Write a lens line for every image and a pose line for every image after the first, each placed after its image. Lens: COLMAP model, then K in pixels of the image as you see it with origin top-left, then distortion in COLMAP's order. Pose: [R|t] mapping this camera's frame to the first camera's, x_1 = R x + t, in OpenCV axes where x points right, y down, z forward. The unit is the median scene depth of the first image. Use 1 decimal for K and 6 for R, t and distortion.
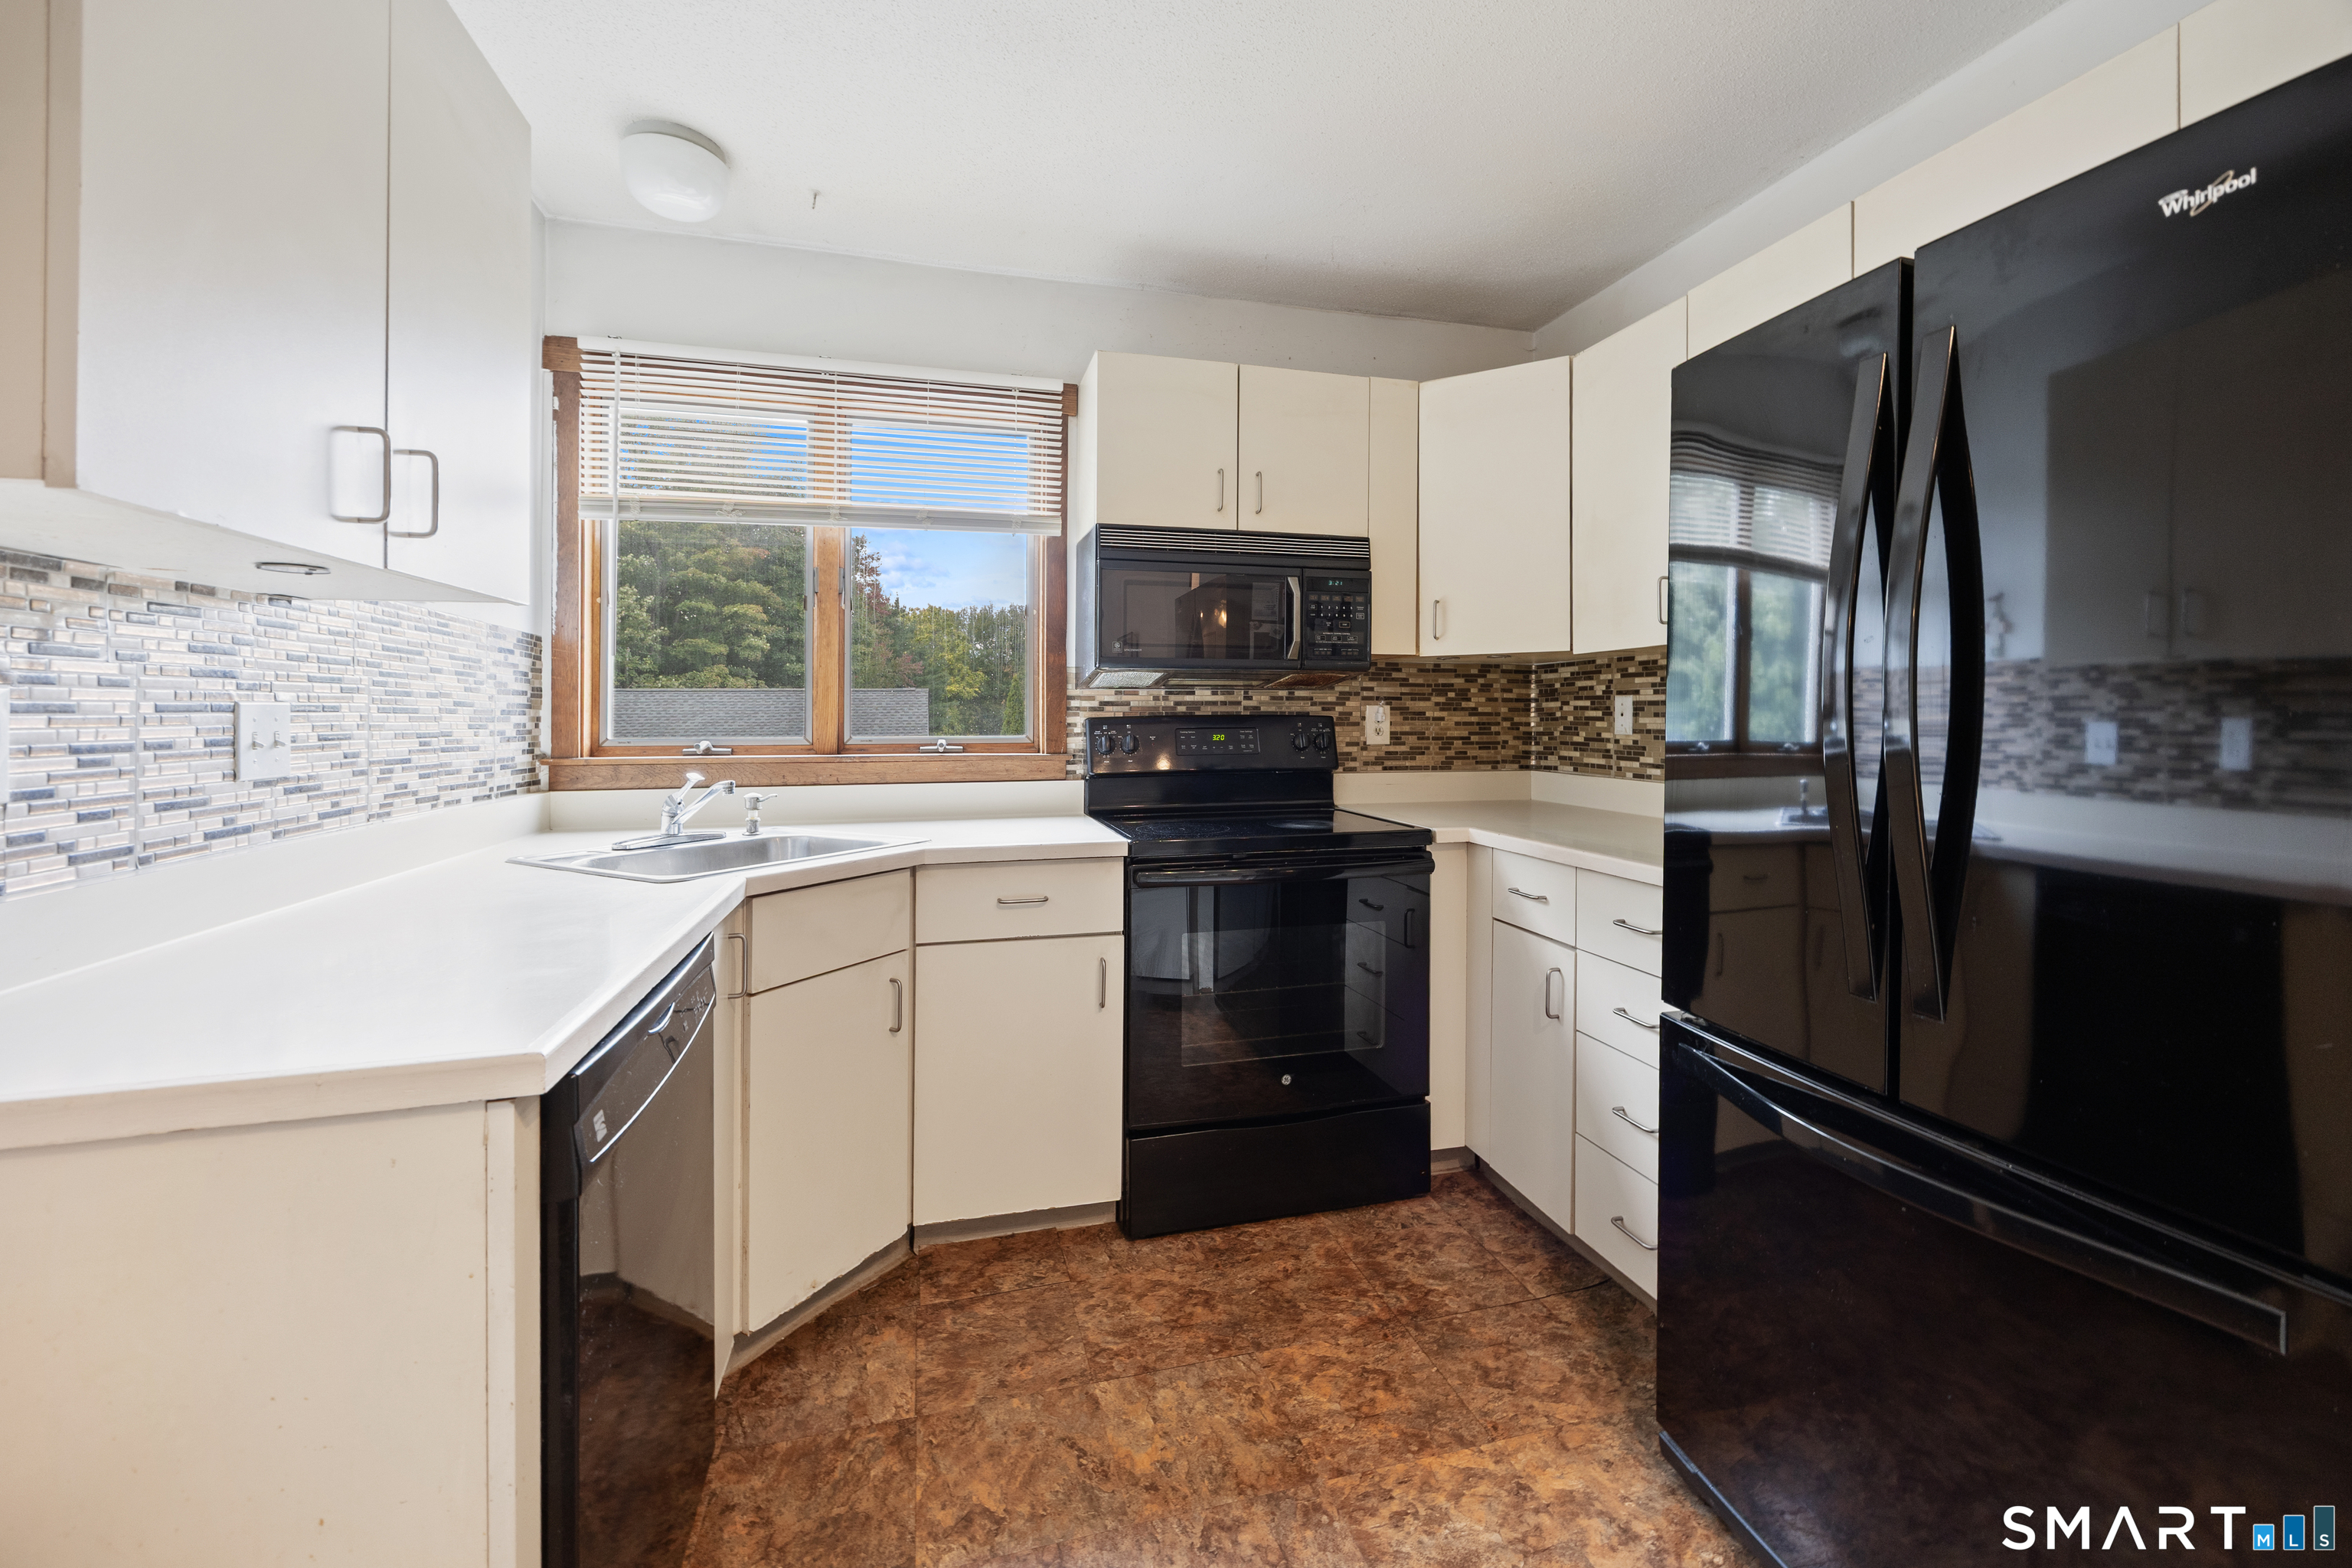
lens RADIAL K [[936.6, 0, 1174.6], [0, 936.6, 723.6], [0, 0, 1]] dist [-0.001484, -0.000018]
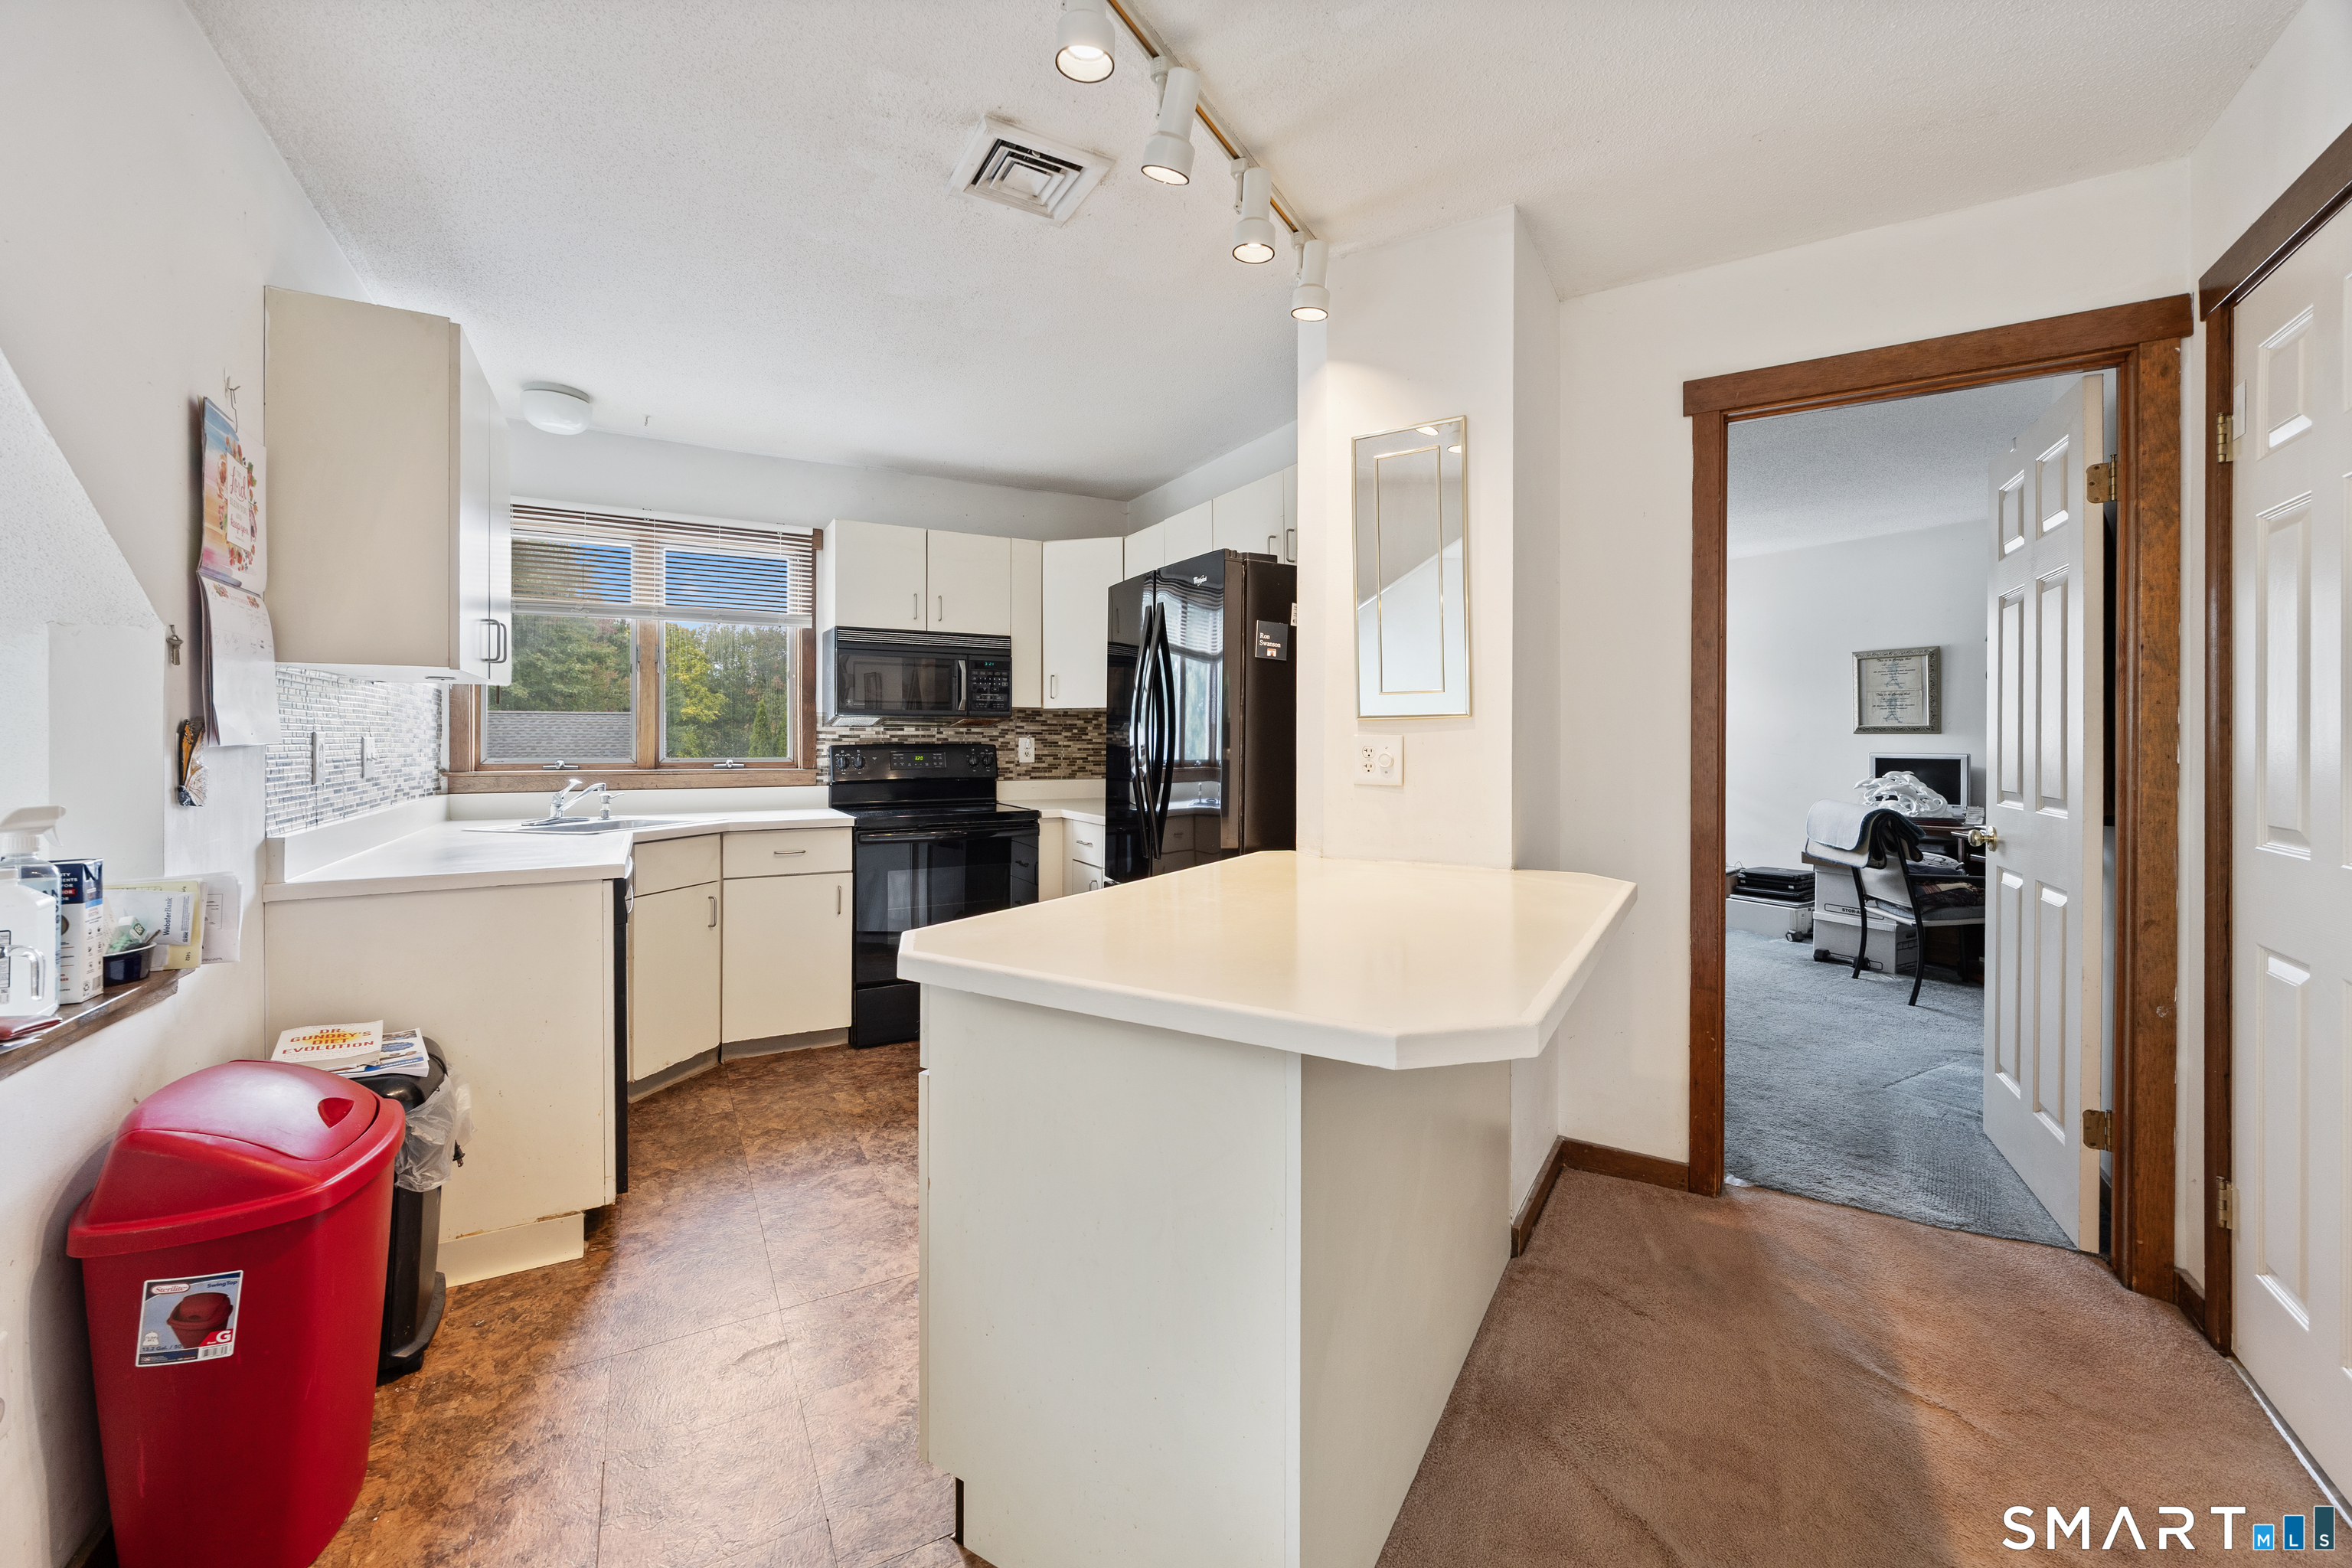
lens RADIAL K [[932.1, 0, 1171.3], [0, 932.1, 763.1], [0, 0, 1]] dist [0.001248, 0.000057]
pose [[0.969525, -0.003112, 0.244971, 0.077782], [-0.000659, 0.999883, 0.015311, -0.001078], [-0.244990, -0.015006, 0.969409, -0.653967]]
